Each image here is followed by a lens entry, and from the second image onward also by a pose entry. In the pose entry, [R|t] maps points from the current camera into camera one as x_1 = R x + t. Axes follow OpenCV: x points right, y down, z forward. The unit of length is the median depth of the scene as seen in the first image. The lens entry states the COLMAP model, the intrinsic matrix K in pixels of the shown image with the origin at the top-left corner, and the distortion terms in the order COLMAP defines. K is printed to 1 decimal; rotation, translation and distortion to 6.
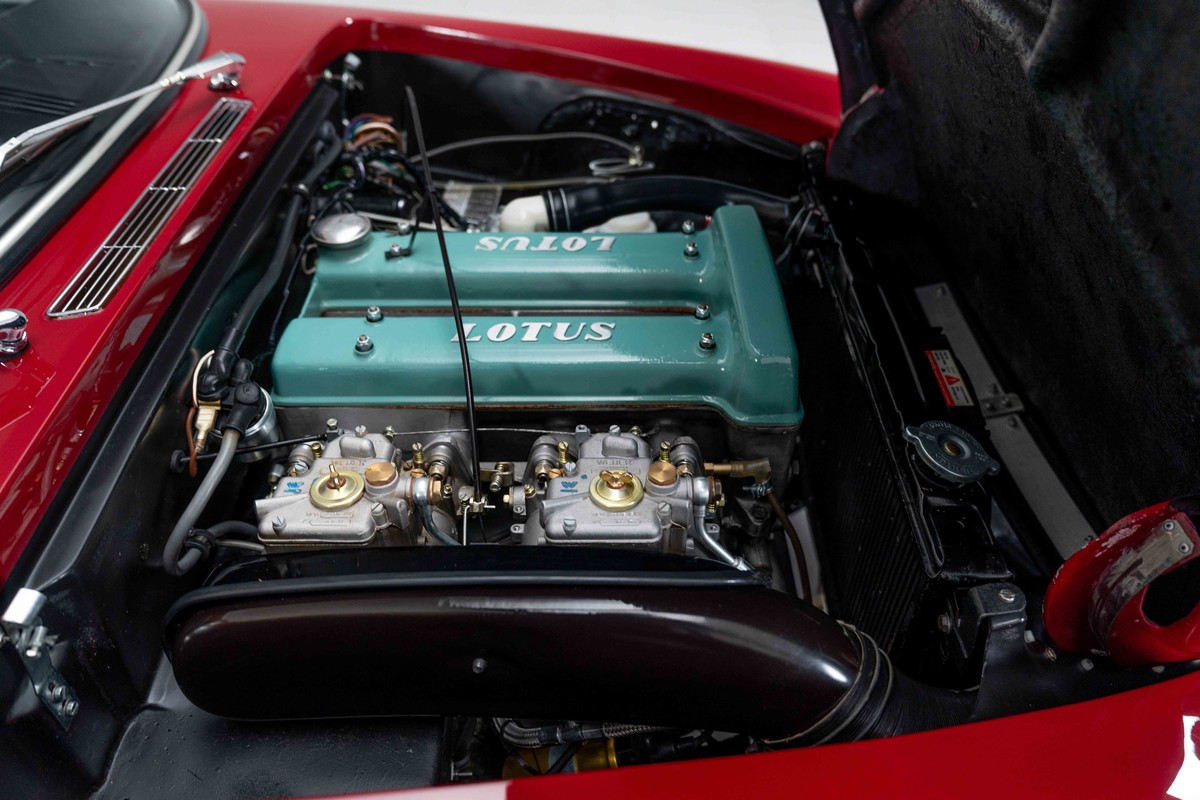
lens RADIAL K [[859.8, 0, 609.8], [0, 859.8, 376.8], [0, 0, 1]] dist [-0.029325, 0.017368]
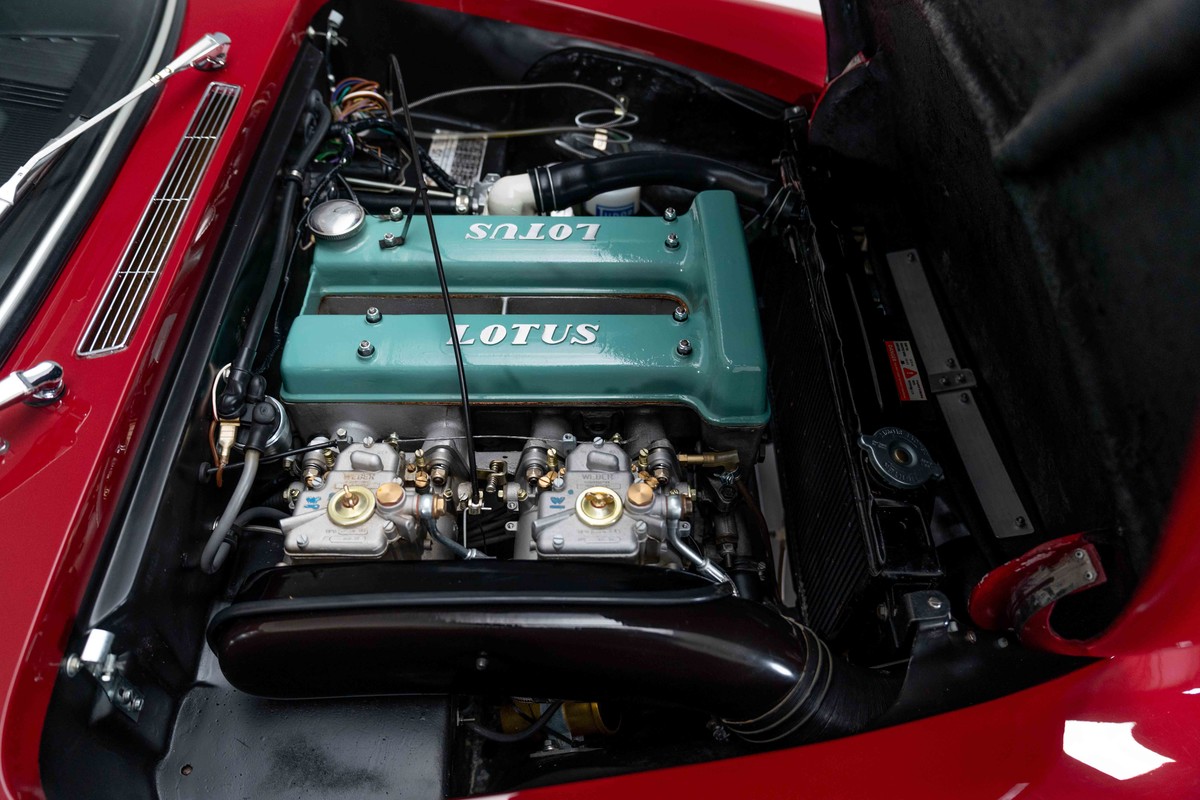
lens RADIAL K [[836.1, 0, 599.3], [0, 836.1, 391.9], [0, 0, 1]] dist [-0.017276, -0.000448]
pose [[0.999954, 0.005410, 0.007897, -0.001439], [-0.006805, 0.981957, 0.188981, -0.190656], [-0.006732, -0.189026, 0.981949, -0.043283]]
